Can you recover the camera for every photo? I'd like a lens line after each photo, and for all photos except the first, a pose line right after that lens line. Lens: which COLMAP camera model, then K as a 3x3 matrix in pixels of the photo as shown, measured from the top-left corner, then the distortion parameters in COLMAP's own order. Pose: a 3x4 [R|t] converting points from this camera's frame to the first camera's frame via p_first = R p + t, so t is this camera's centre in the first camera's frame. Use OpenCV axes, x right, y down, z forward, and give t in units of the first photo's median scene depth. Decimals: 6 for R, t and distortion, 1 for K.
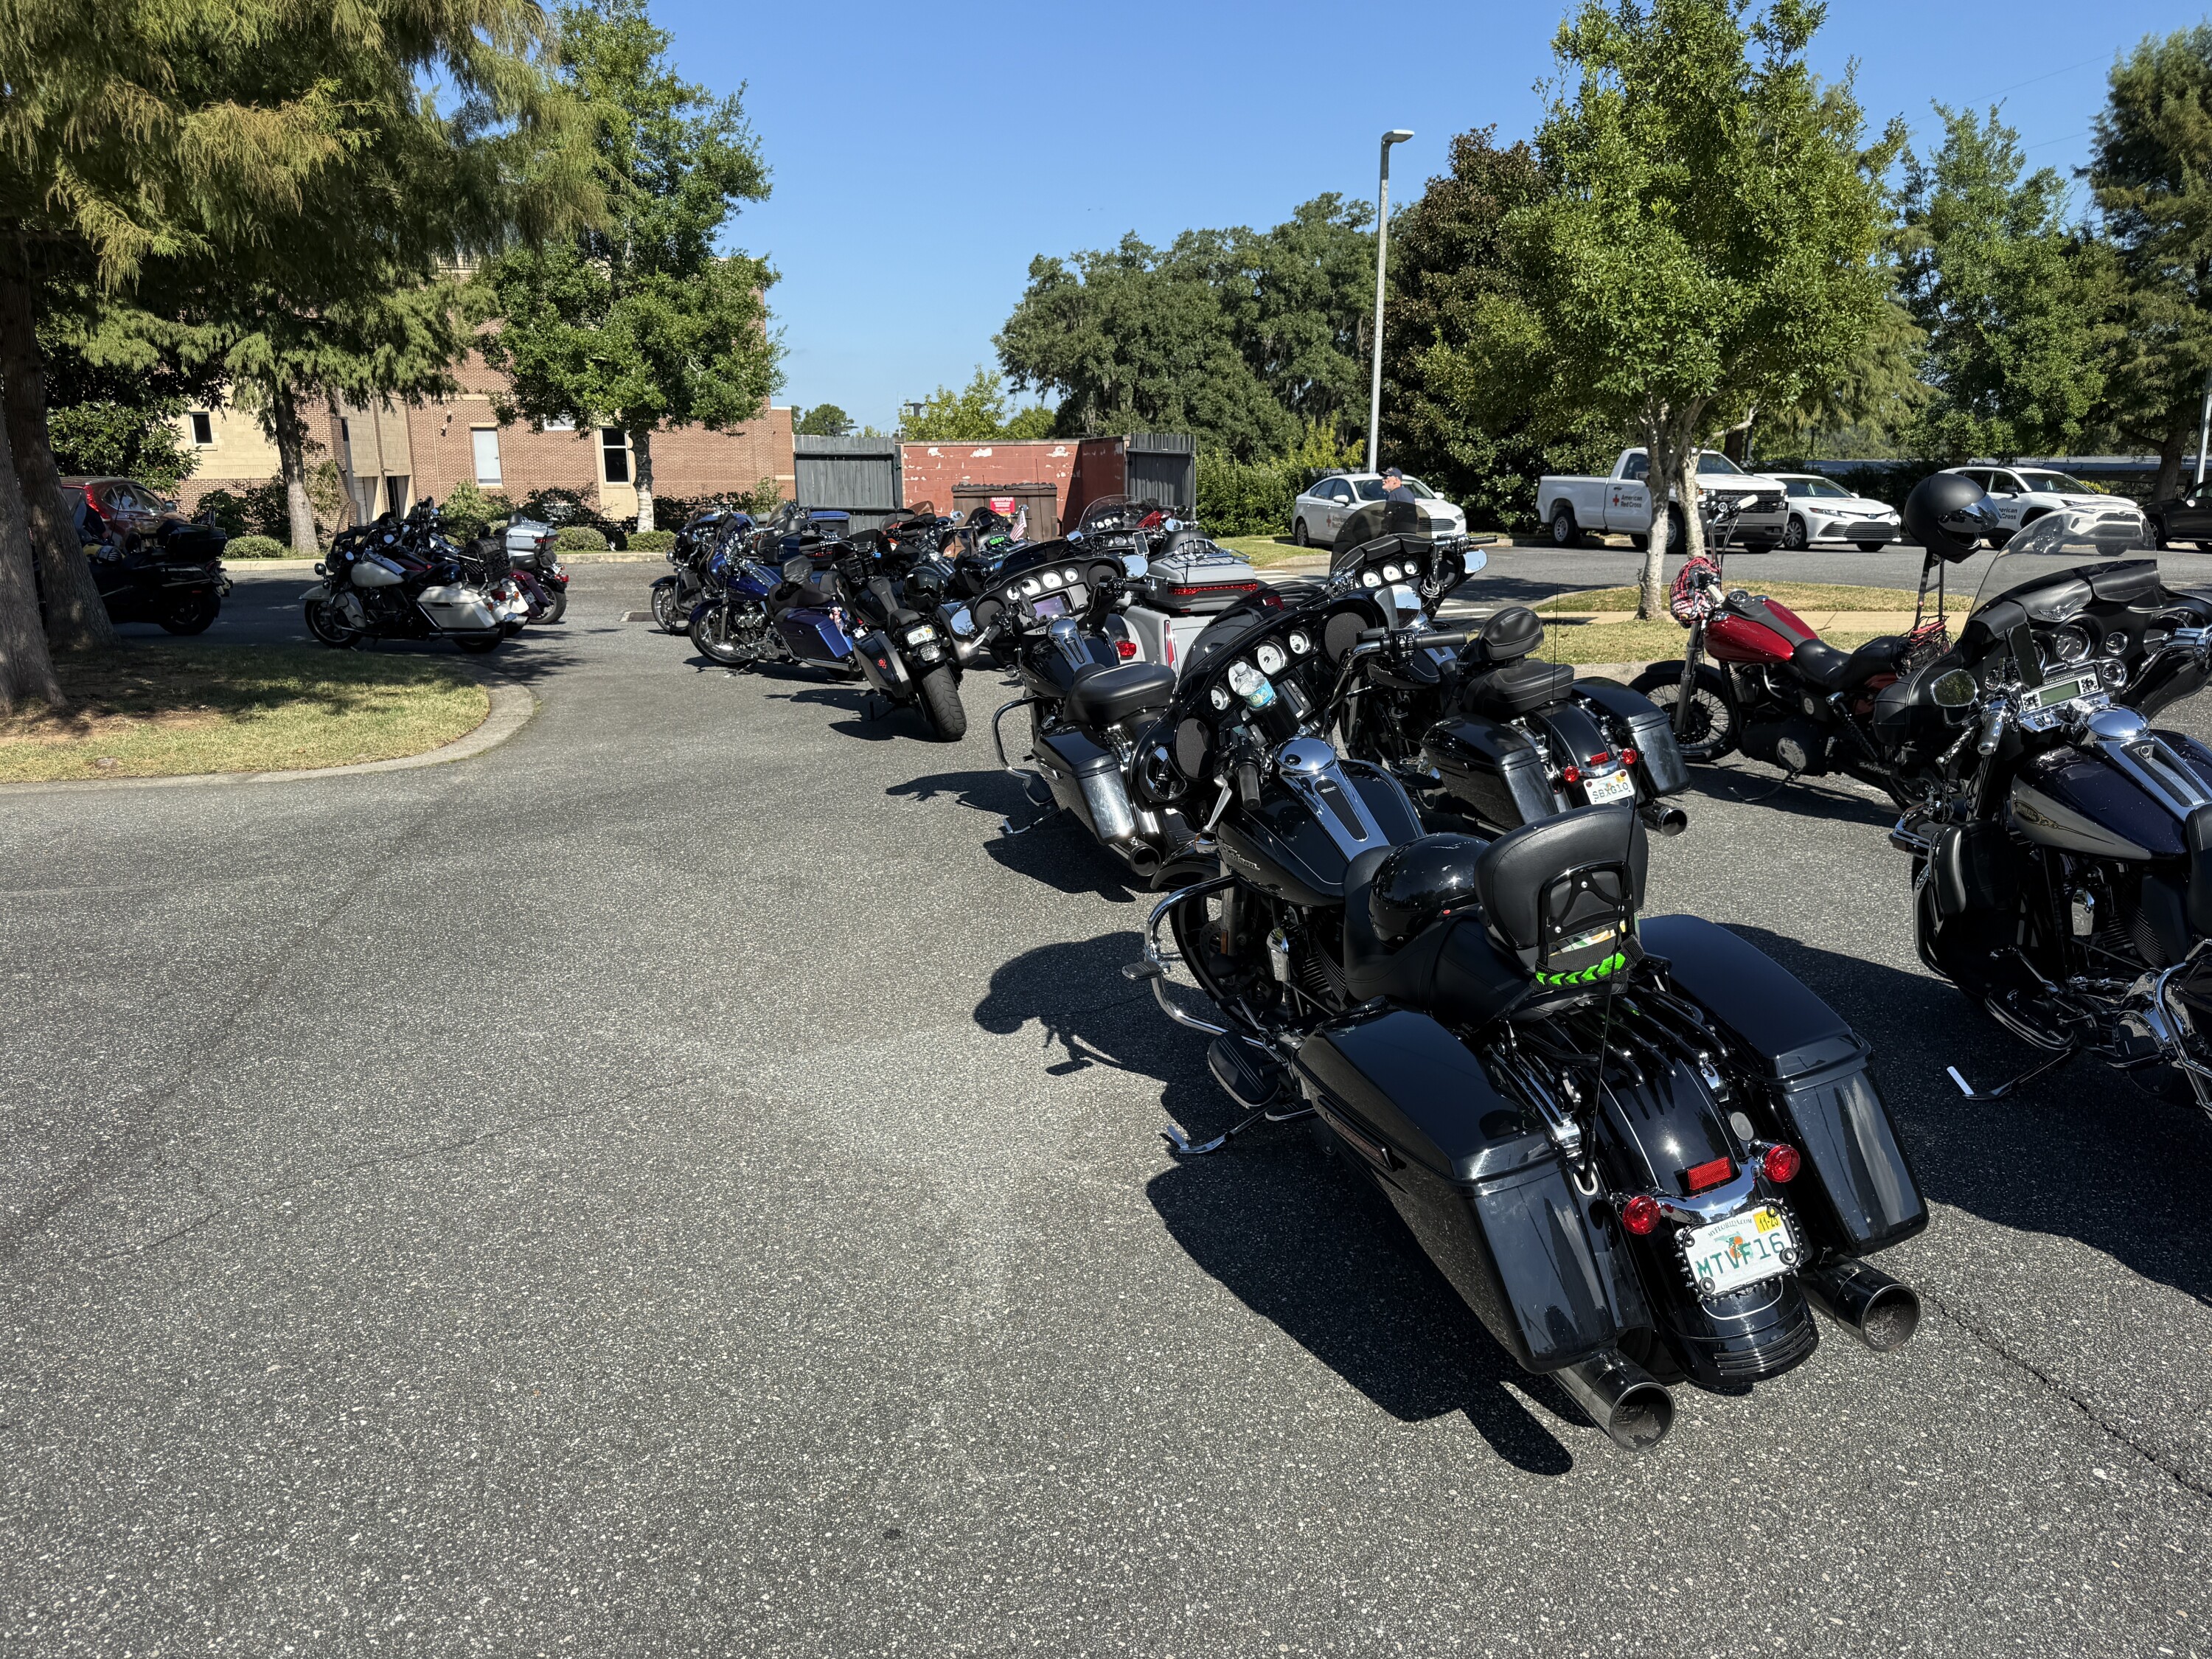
lens RADIAL K [[1548.0, 0, 1155.5], [0, 1548.0, 815.2], [0, 0, 1]] dist [0.044666, -0.086056]
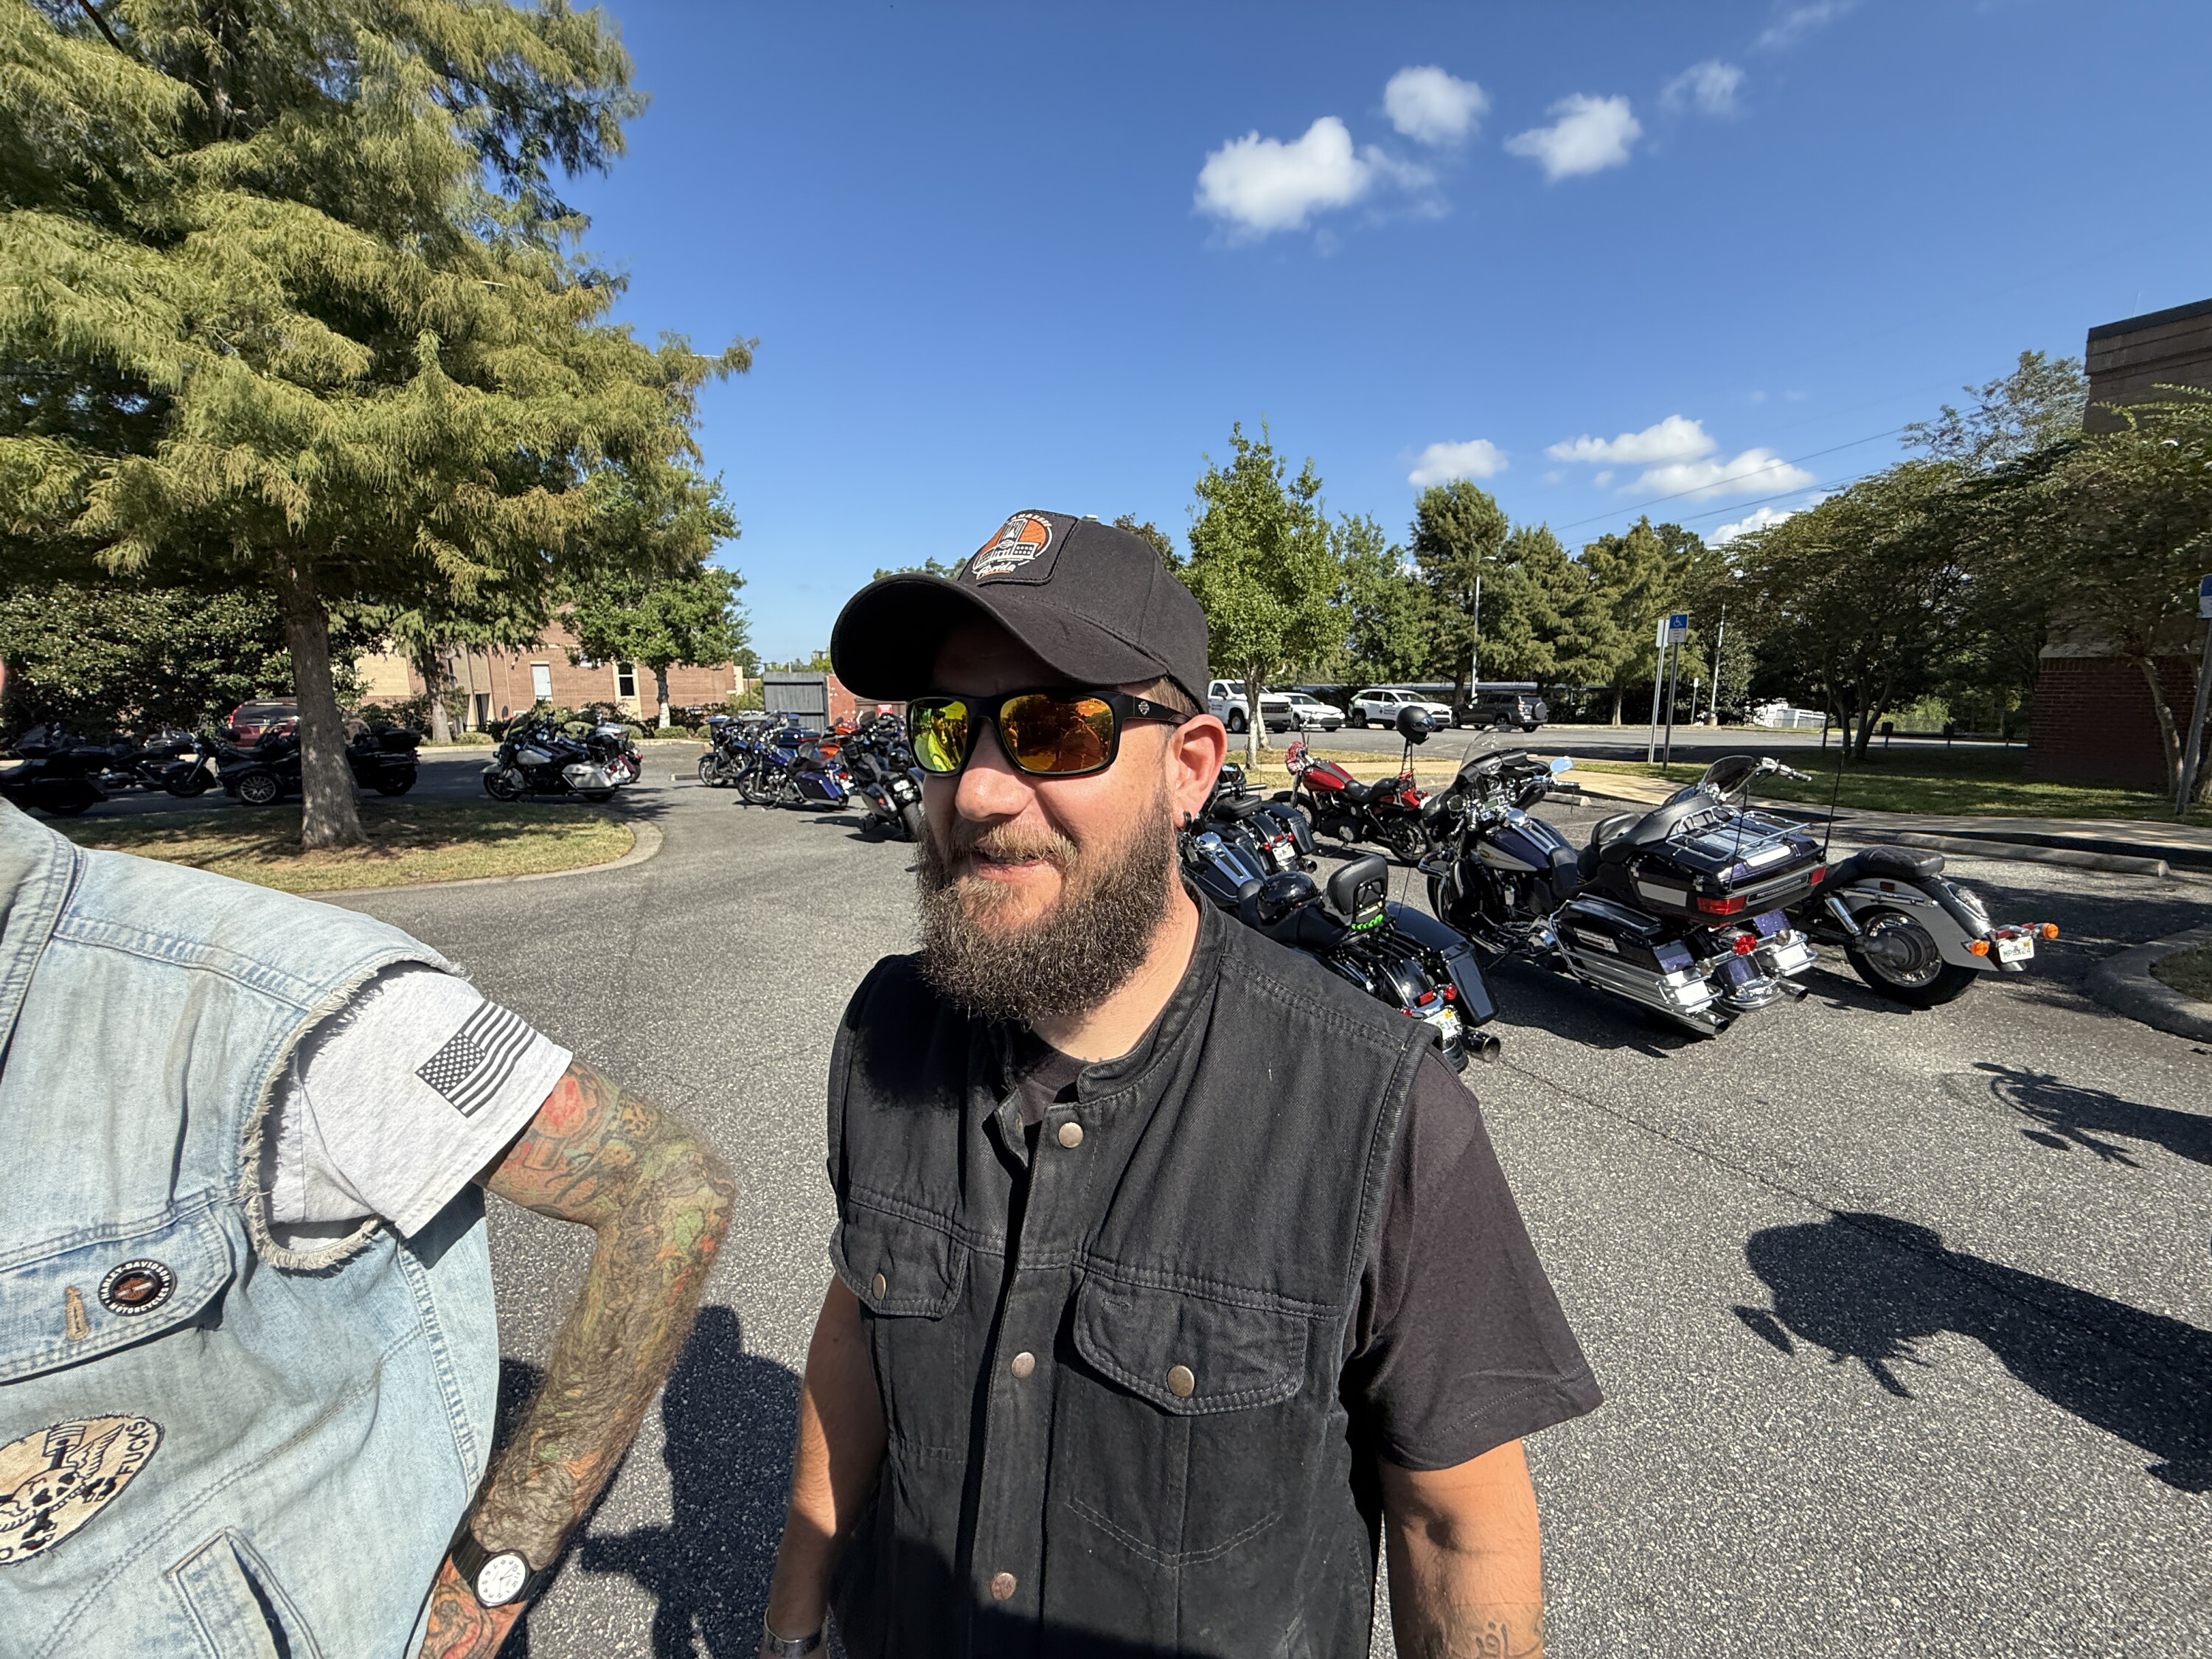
lens RADIAL K [[902.4, 0, 1106.0], [0, 902.4, 829.5], [0, 0, 1]] dist [-0.037454, -0.000050]
pose [[0.975244, -0.032864, 0.218677, -0.101627], [0.044933, 0.997715, -0.050448, 0.001209], [-0.216519, 0.059024, 0.974492, -0.071372]]
